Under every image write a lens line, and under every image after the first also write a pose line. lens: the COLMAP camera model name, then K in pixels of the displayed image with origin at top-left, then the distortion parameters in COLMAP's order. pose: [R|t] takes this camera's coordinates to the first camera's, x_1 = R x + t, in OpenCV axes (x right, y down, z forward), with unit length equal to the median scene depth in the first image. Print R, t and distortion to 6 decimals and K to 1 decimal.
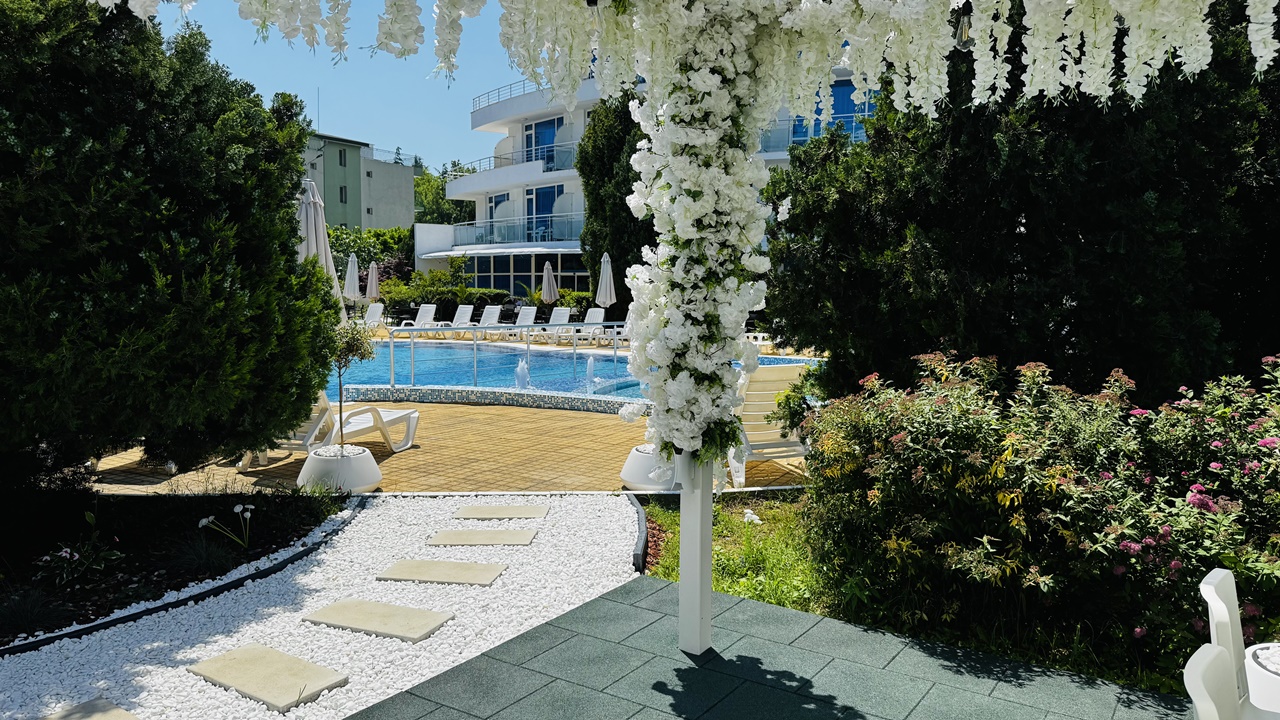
lens RADIAL K [[892.9, 0, 638.7], [0, 892.9, 363.6], [0, 0, 1]] dist [0.067381, -0.094078]
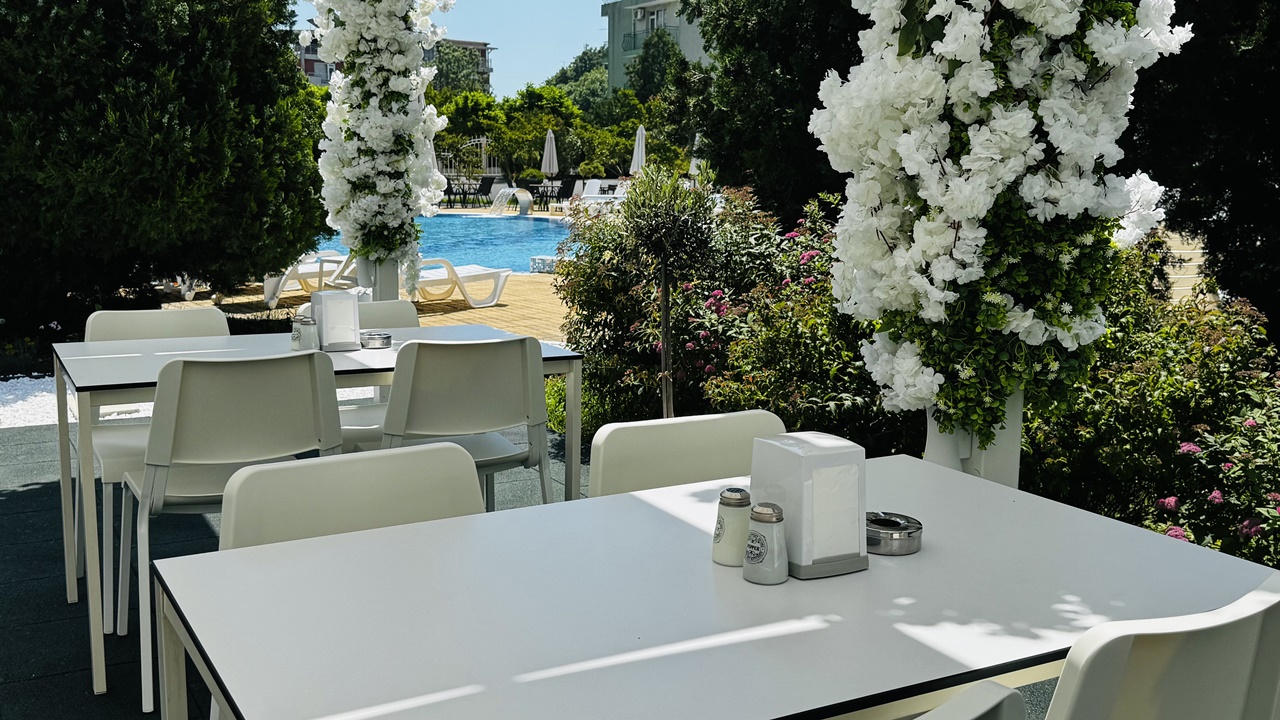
lens RADIAL K [[1227.8, 0, 630.1], [0, 1227.8, 352.6], [0, 0, 1]] dist [0.050009, 0.000000]
pose [[0.888818, 0.065488, -0.453557, 0.933719], [-0.039027, 0.996958, 0.067467, 0.092655], [0.456595, -0.042265, 0.888670, -0.233179]]
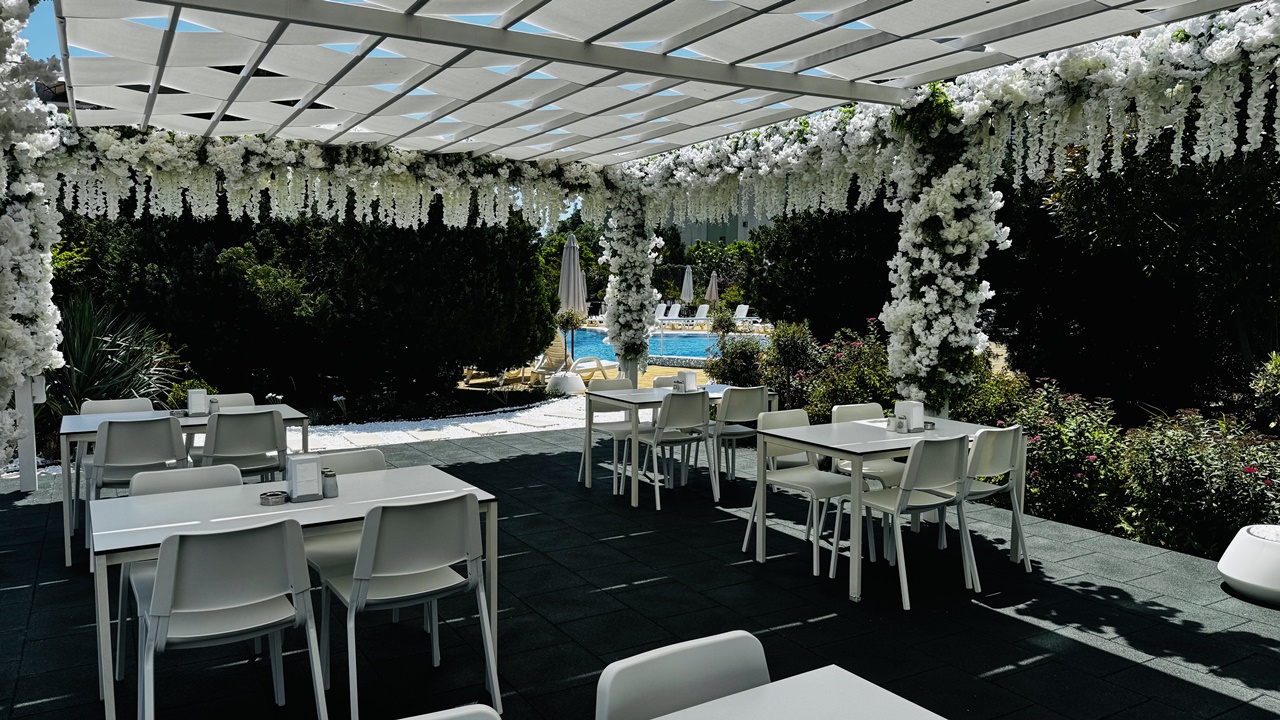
lens RADIAL K [[892.9, 0, 610.3], [0, 892.9, 349.2], [0, 0, 1]] dist [0.067381, -0.094078]
pose [[0.892835, 0.018817, -0.449990, 0.992337], [-0.027801, 0.999524, -0.013363, 0.100049], [0.449525, 0.024441, 0.892933, -1.102871]]
